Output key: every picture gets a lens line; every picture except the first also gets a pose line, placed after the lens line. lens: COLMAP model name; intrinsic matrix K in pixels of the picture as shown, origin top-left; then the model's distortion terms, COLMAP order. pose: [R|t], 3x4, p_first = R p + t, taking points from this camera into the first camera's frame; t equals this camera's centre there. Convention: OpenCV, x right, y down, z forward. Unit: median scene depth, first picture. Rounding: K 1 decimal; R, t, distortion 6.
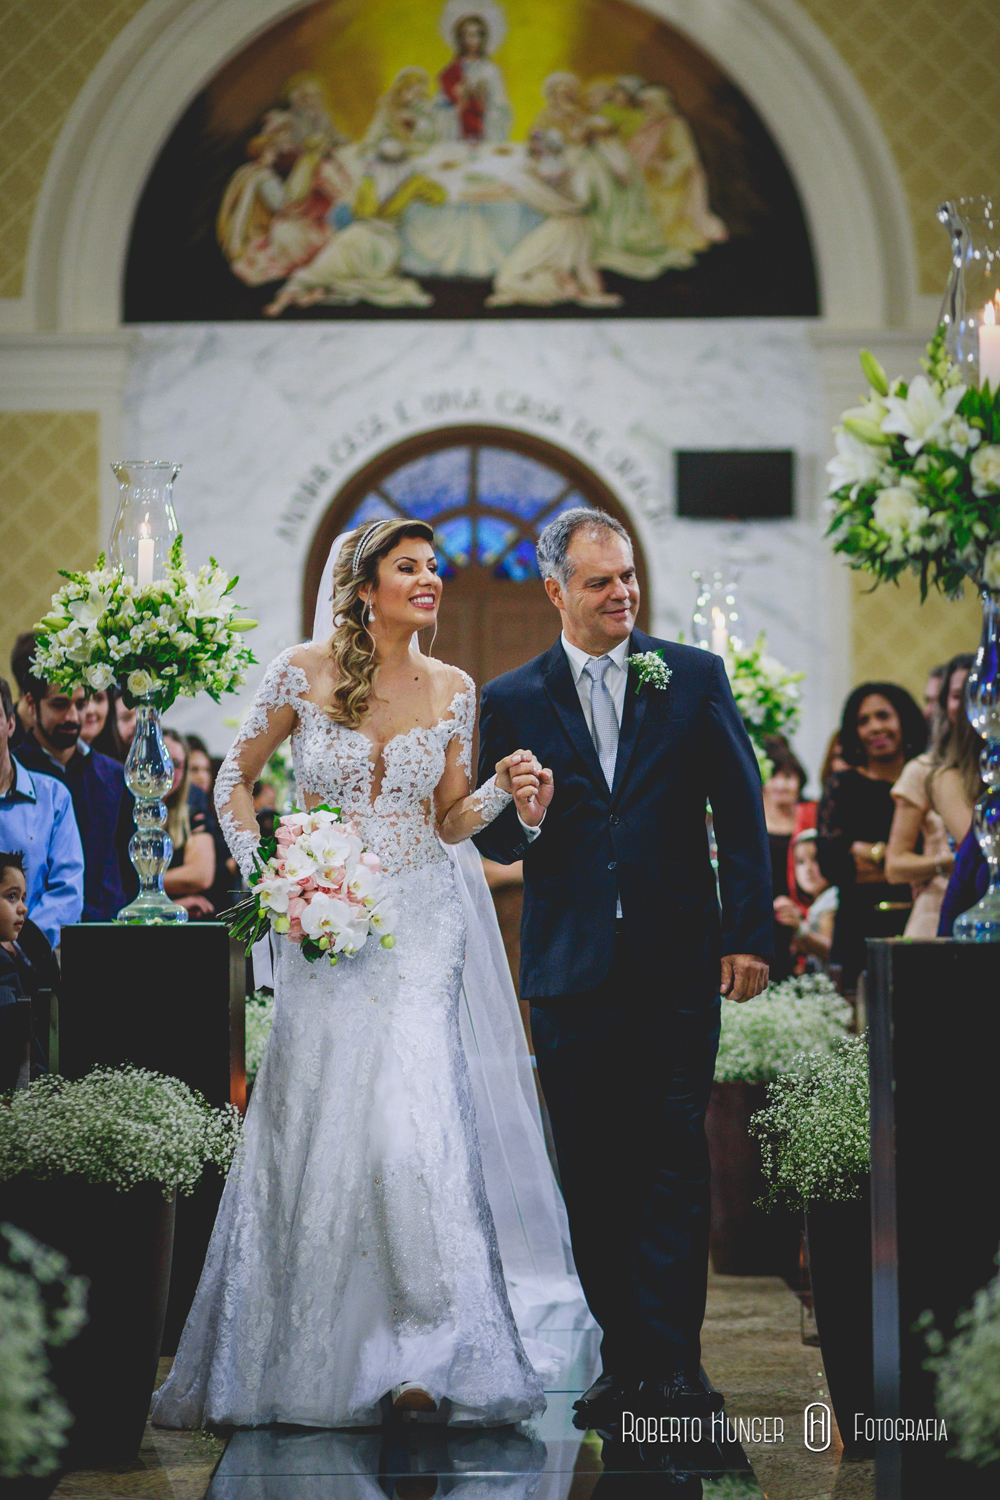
lens RADIAL K [[3813.4, 0, 505.7], [0, 3813.4, 745.4], [0, 0, 1]] dist [-0.039778, 0.000000]
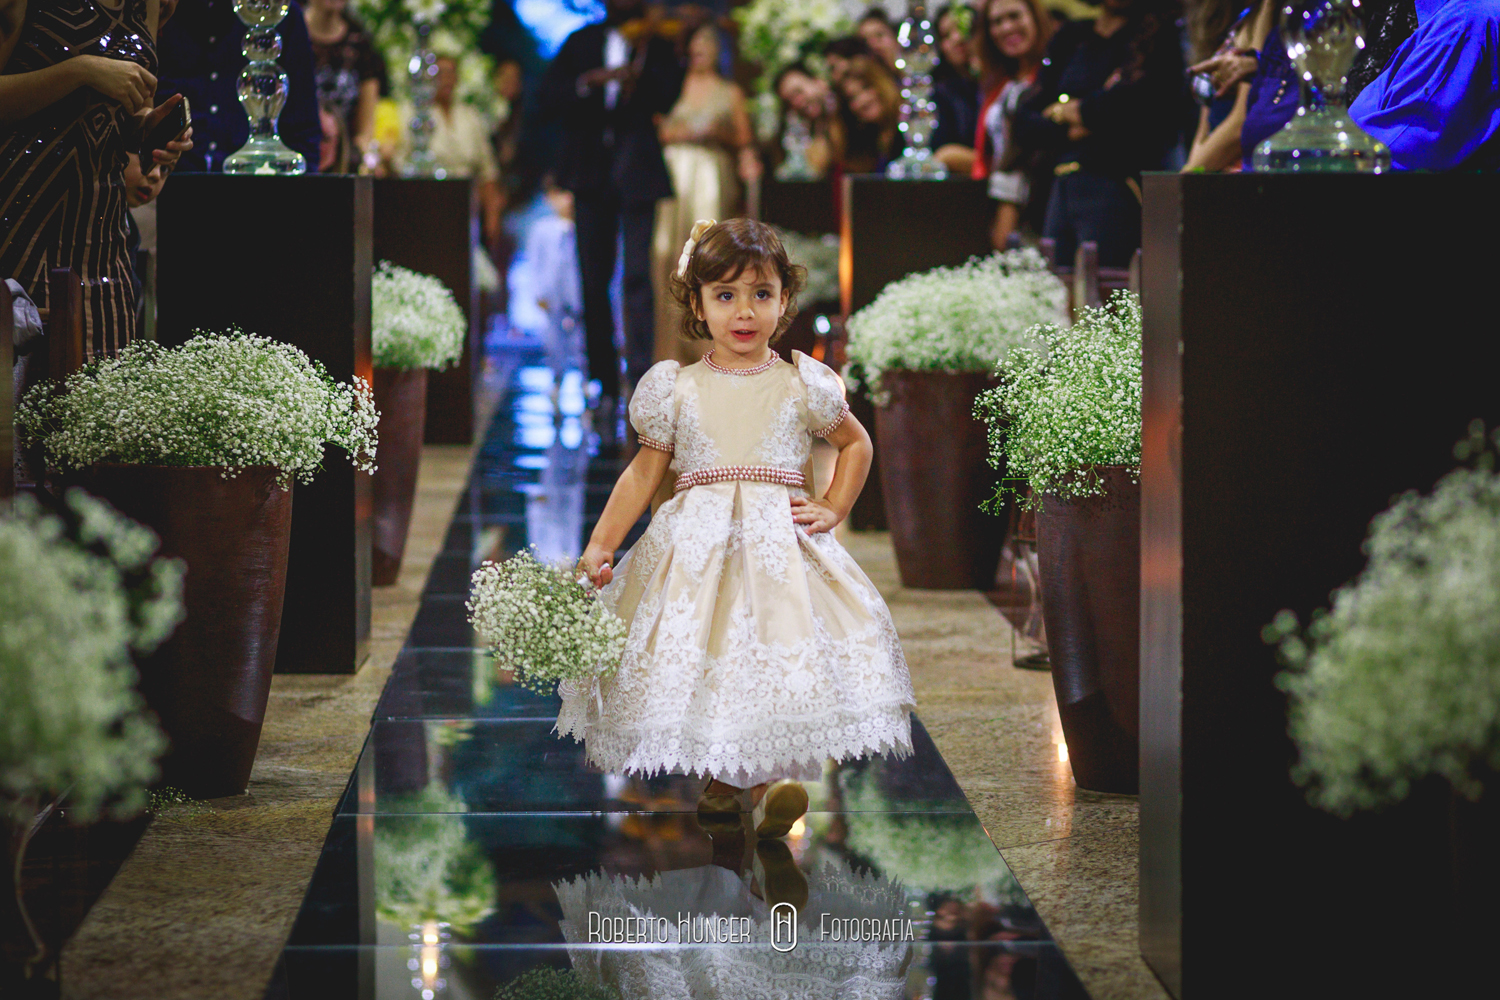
lens RADIAL K [[3813.4, 0, 747.5], [0, 3813.4, 504.8], [0, 0, 1]] dist [-0.039778, 0.000000]
pose [[0.999317, 0.010163, 0.035542, -0.015906], [-0.014033, 0.993789, 0.110389, 0.028213], [-0.034199, -0.110813, 0.993253, 0.158175]]
